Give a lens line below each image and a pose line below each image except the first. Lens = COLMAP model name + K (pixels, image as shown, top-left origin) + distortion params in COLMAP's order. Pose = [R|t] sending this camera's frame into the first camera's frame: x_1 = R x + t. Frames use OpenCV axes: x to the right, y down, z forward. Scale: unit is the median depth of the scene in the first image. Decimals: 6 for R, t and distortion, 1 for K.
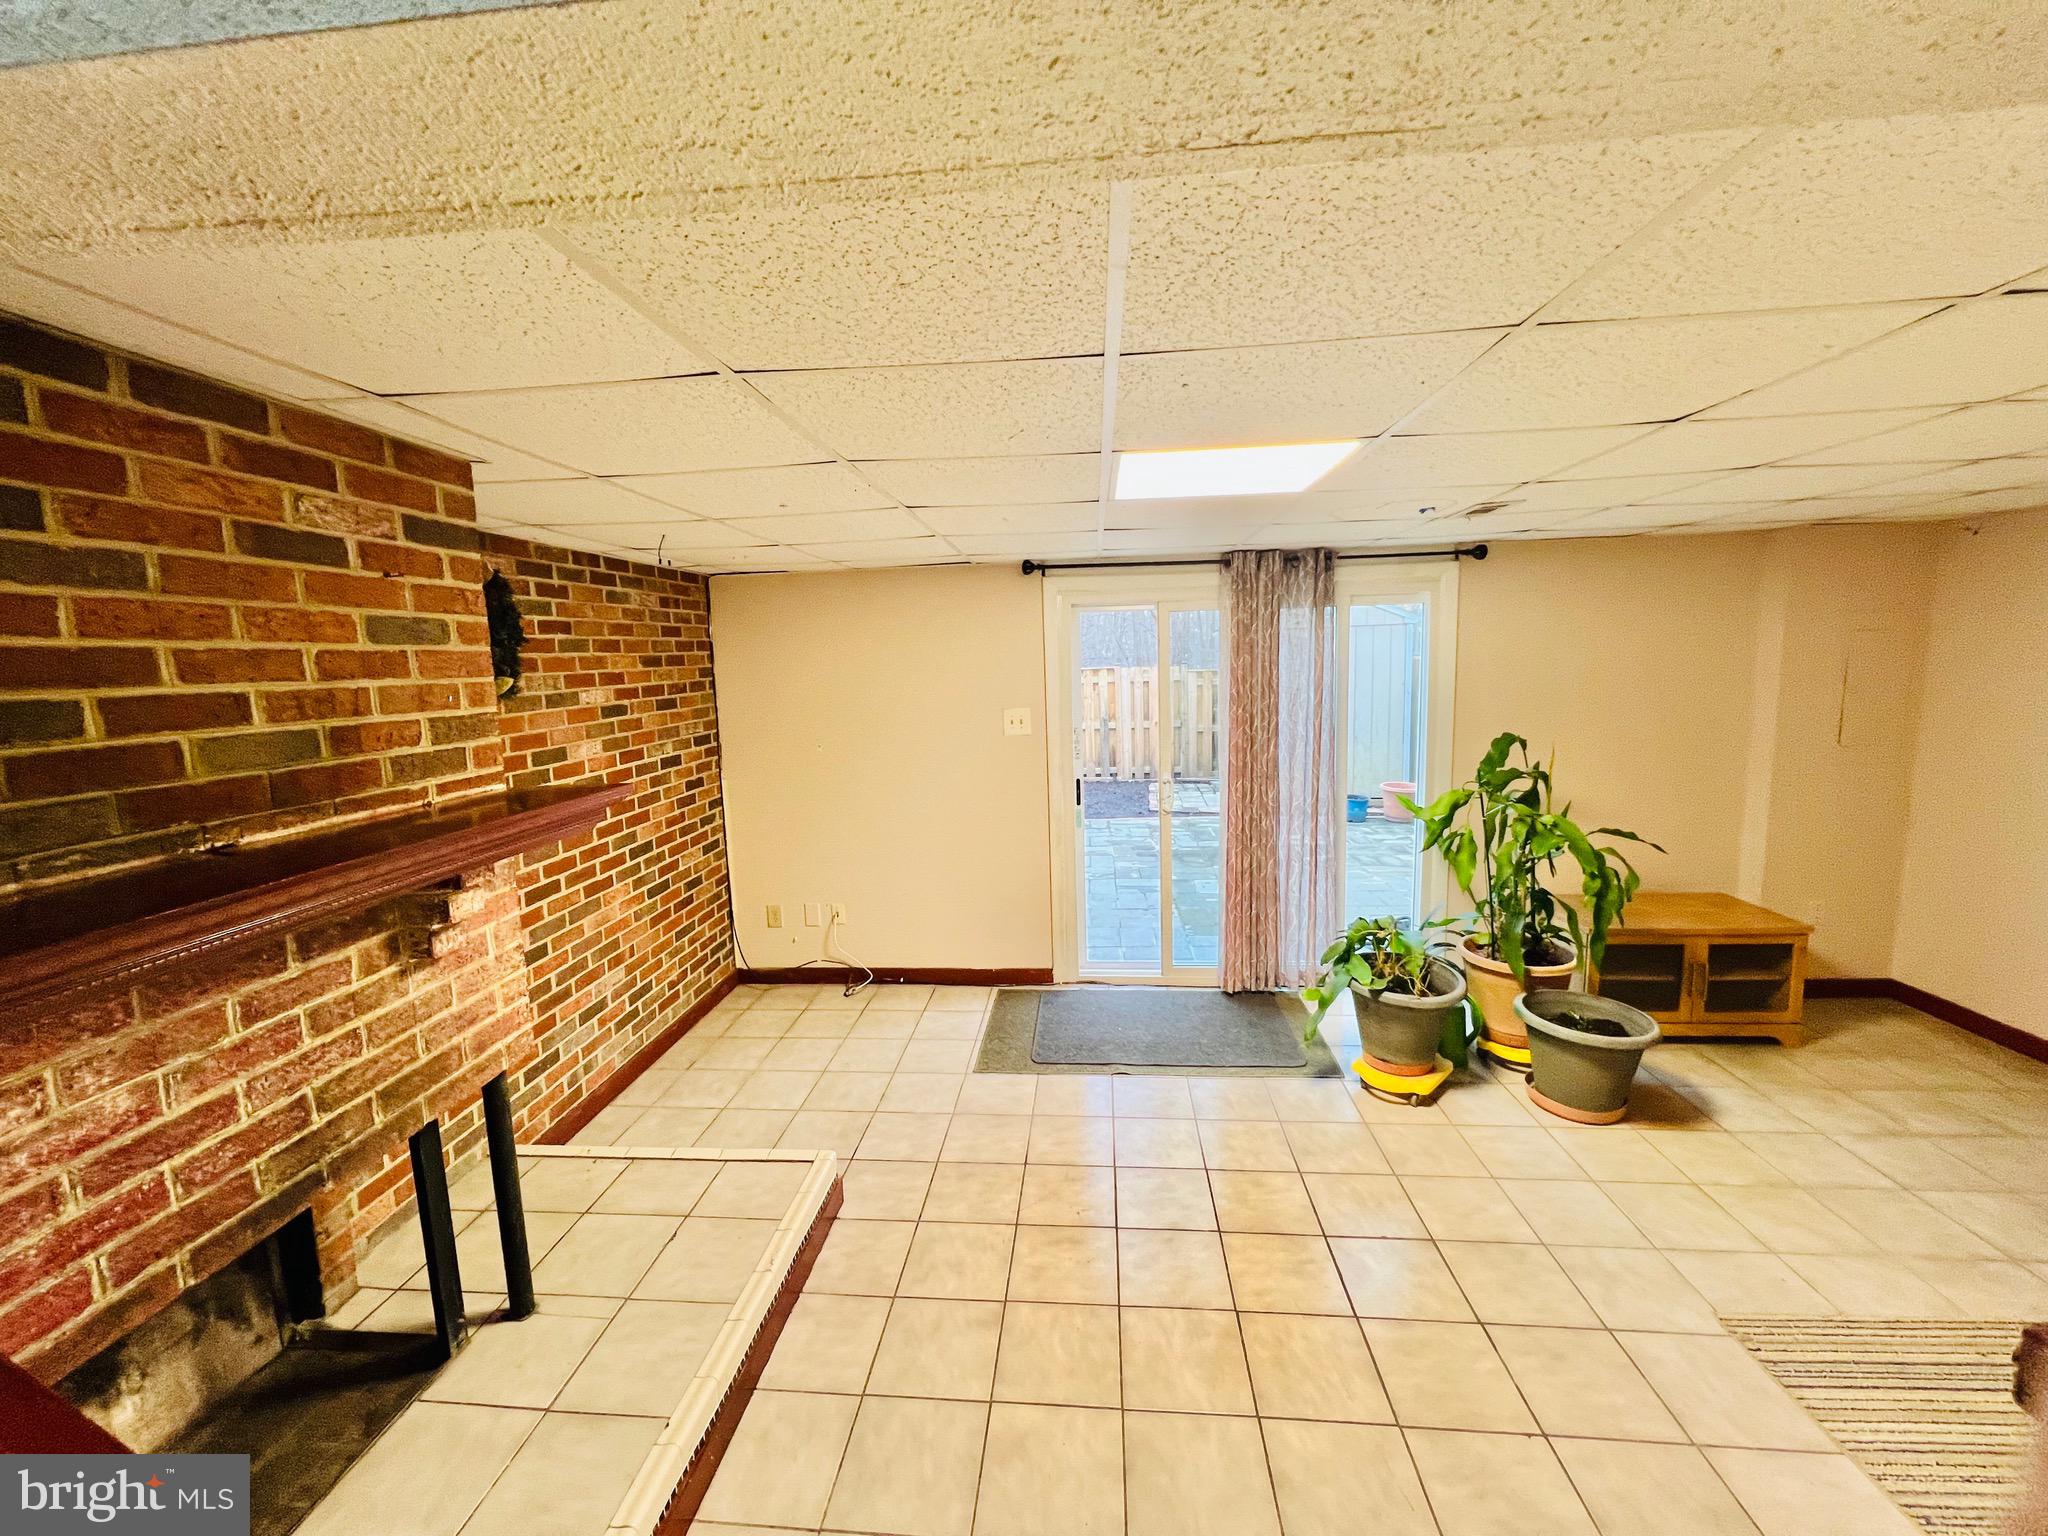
lens RADIAL K [[823.2, 0, 1027.2], [0, 823.2, 763.4], [0, 0, 1]] dist [-0.000475, 0.000597]
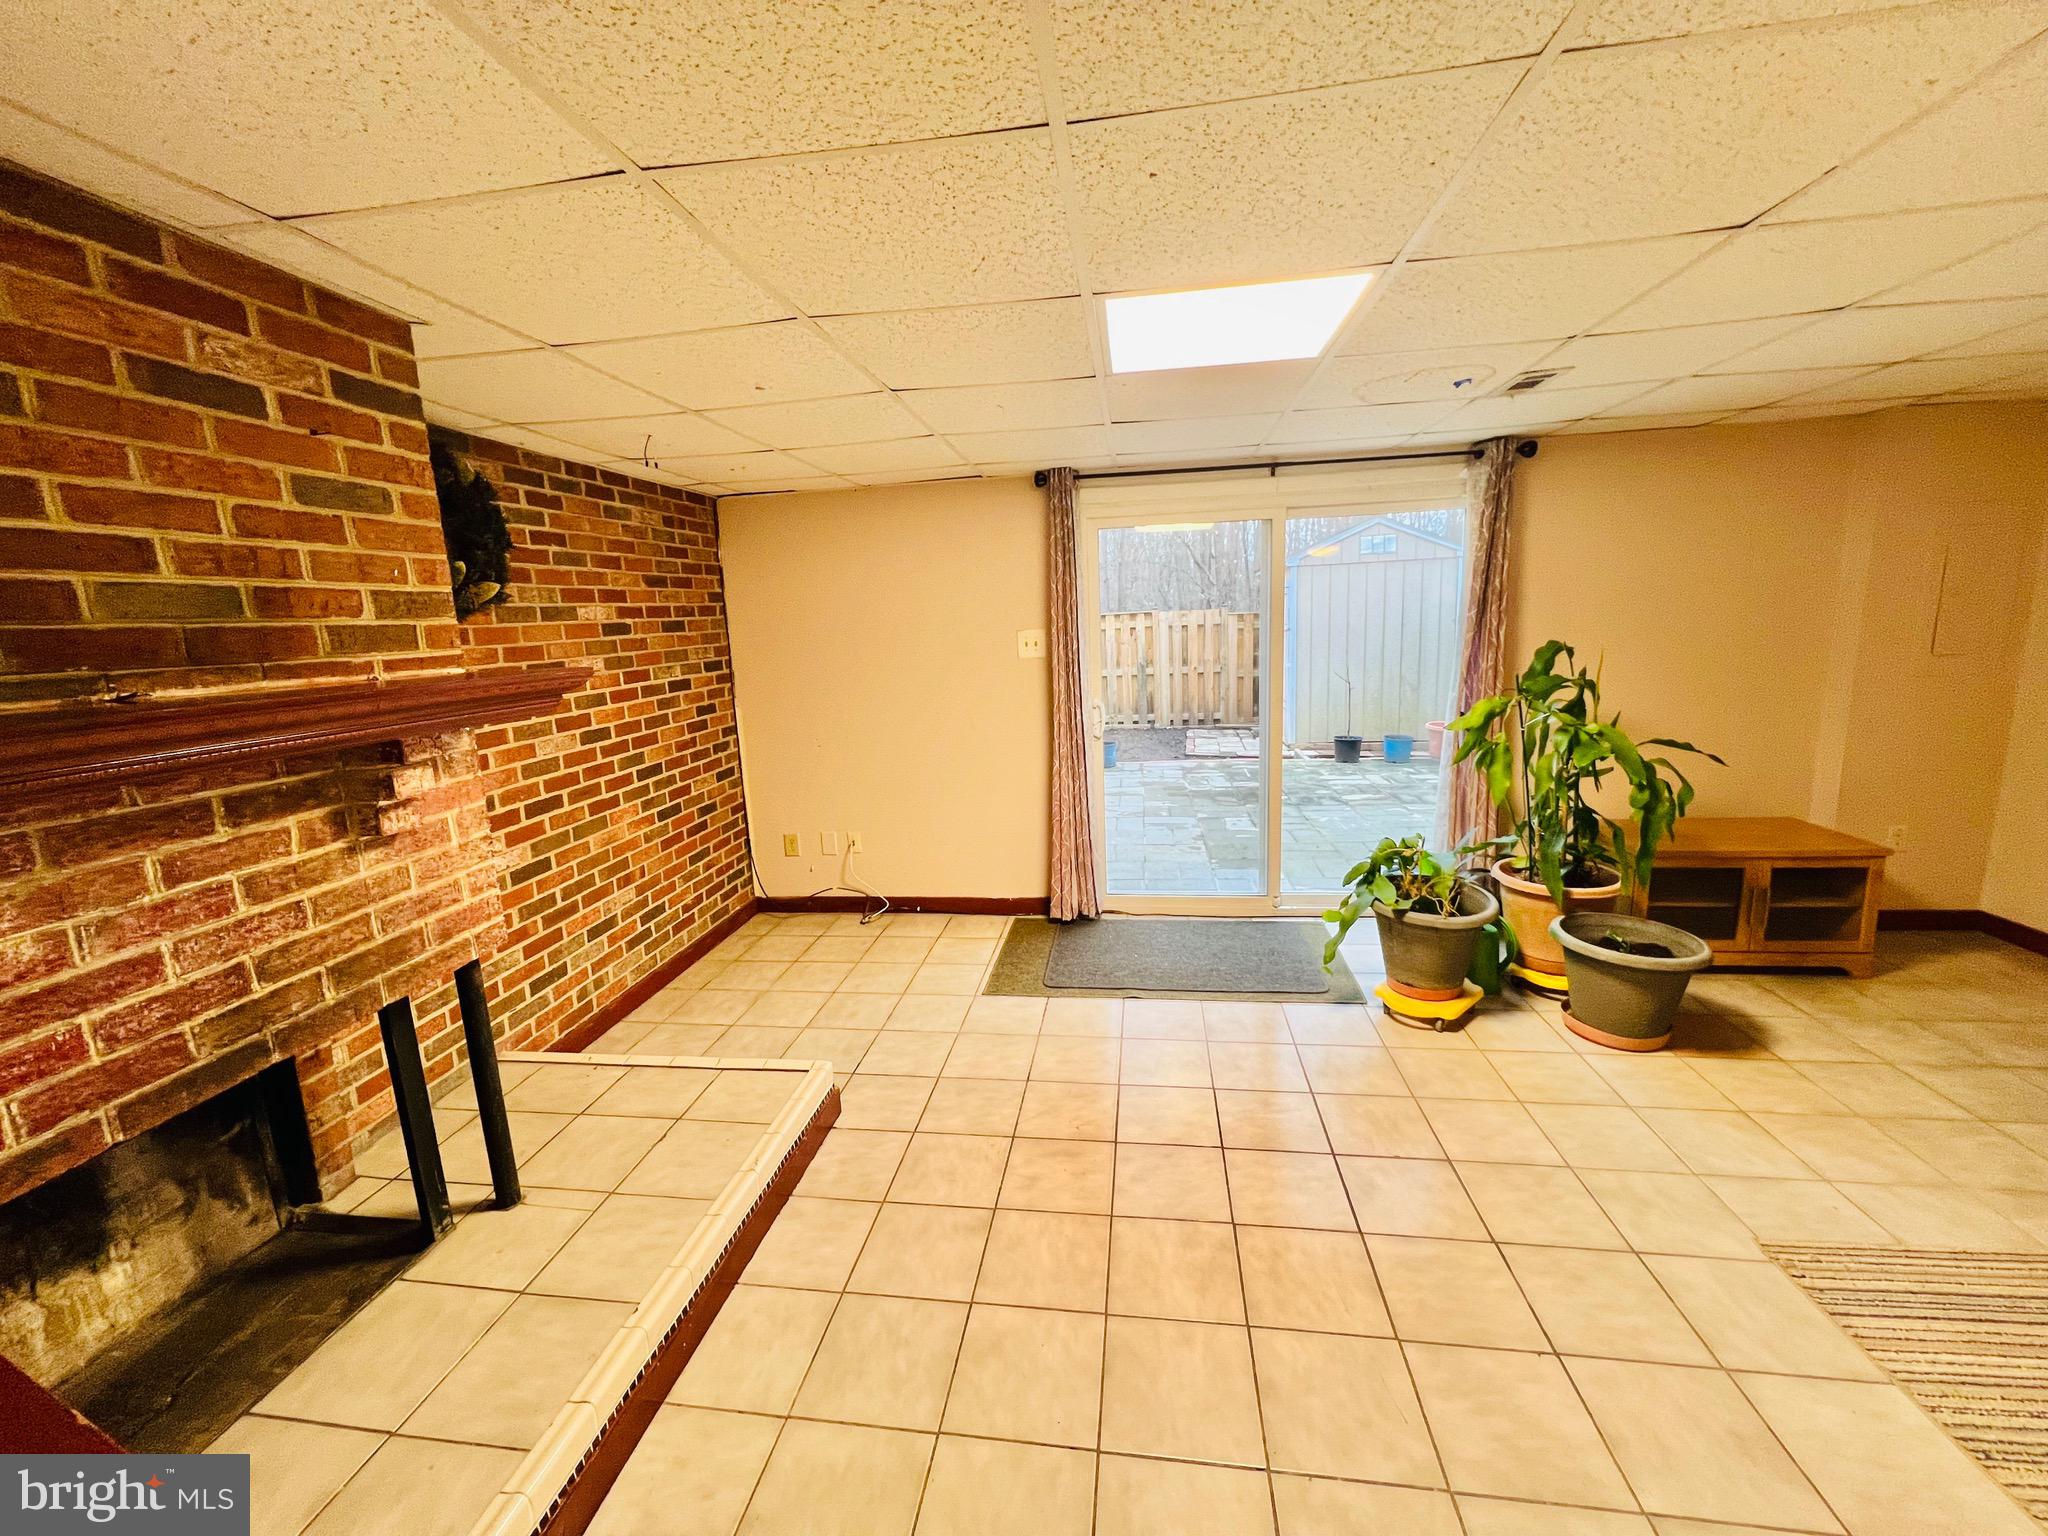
lens RADIAL K [[823.2, 0, 1027.2], [0, 823.2, 763.4], [0, 0, 1]] dist [-0.000475, 0.000597]
pose [[0.998462, -0.003386, -0.055338, 0.076891], [0.006189, 0.998703, 0.050547, 0.088766], [0.055095, -0.050811, 0.997187, 0.064631]]
